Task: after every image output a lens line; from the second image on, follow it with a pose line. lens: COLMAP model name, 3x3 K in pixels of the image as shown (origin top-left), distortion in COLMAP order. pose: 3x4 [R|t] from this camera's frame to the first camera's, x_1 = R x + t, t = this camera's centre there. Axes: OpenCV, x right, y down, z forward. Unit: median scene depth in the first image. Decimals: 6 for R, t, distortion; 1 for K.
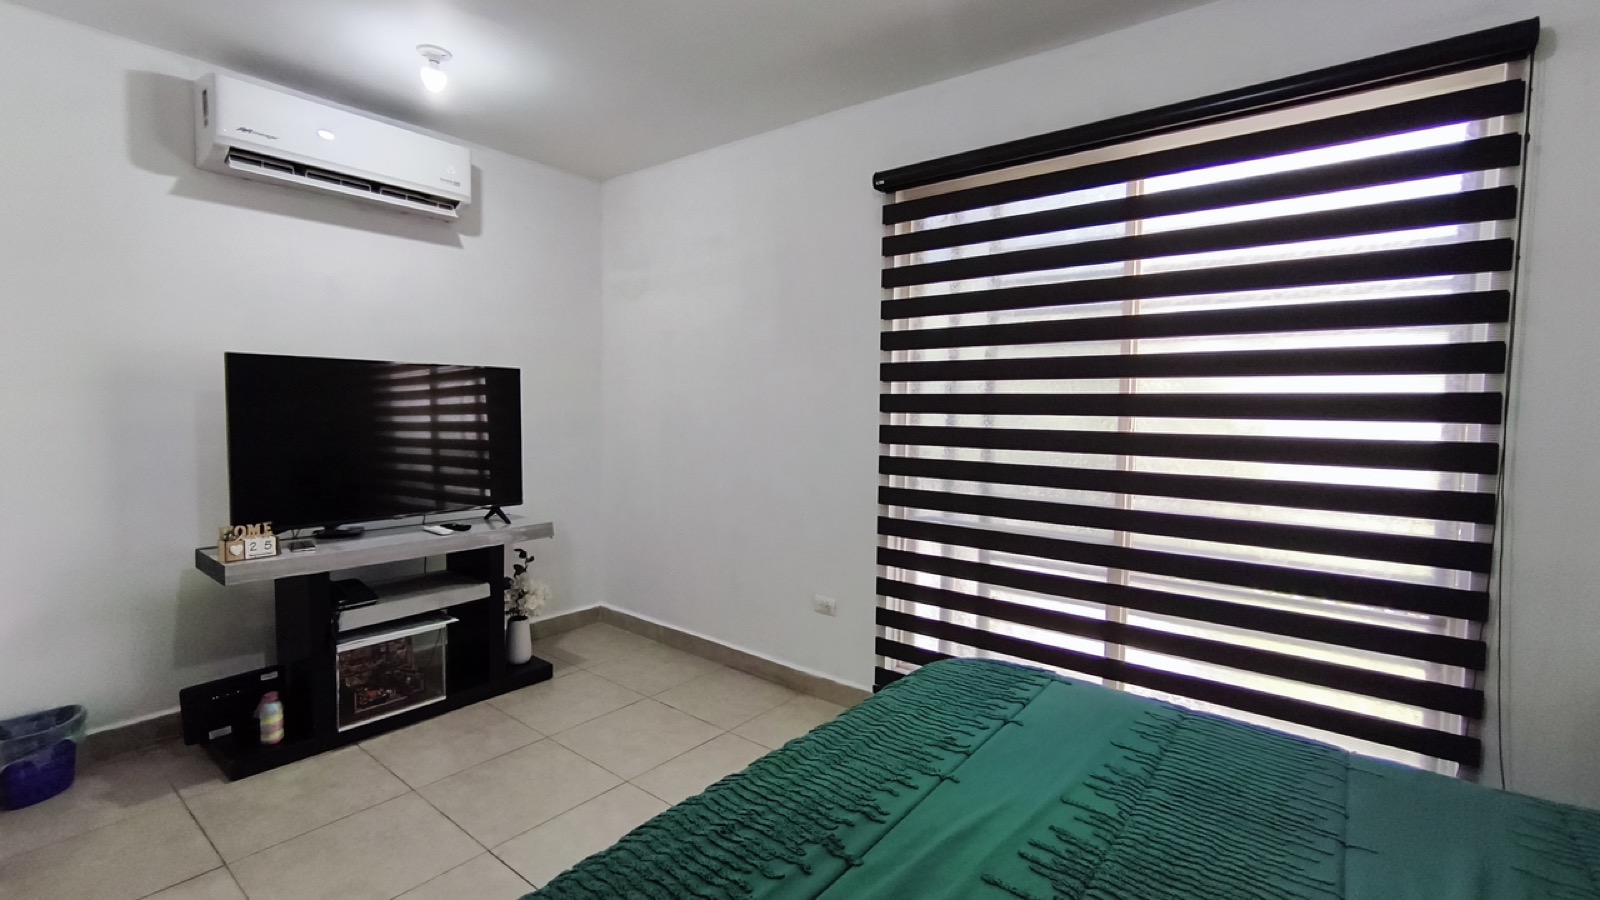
lens RADIAL K [[701.3, 0, 808.1], [0, 701.3, 446.7], [0, 0, 1]] dist [0.001986, 0.000115]
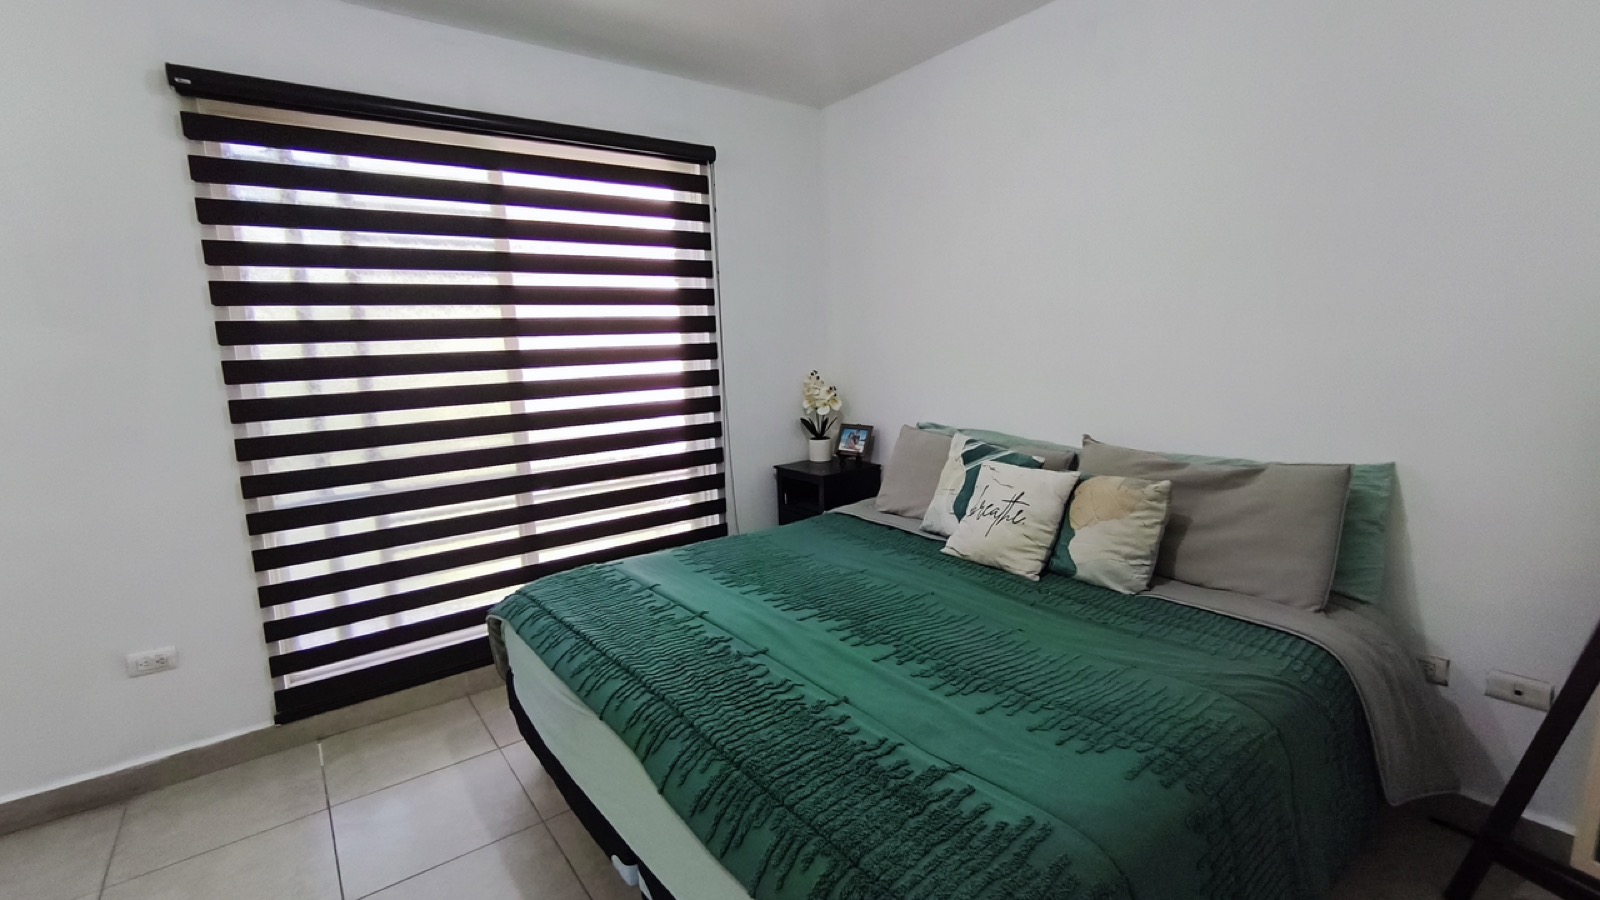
lens RADIAL K [[701.3, 0, 808.1], [0, 701.3, 446.7], [0, 0, 1]] dist [0.001986, 0.000115]
pose [[0.249012, -0.172892, 0.952943, -0.833639], [0.096125, 0.983491, 0.153316, -0.065705], [-0.963718, 0.053424, 0.261521, 0.276467]]
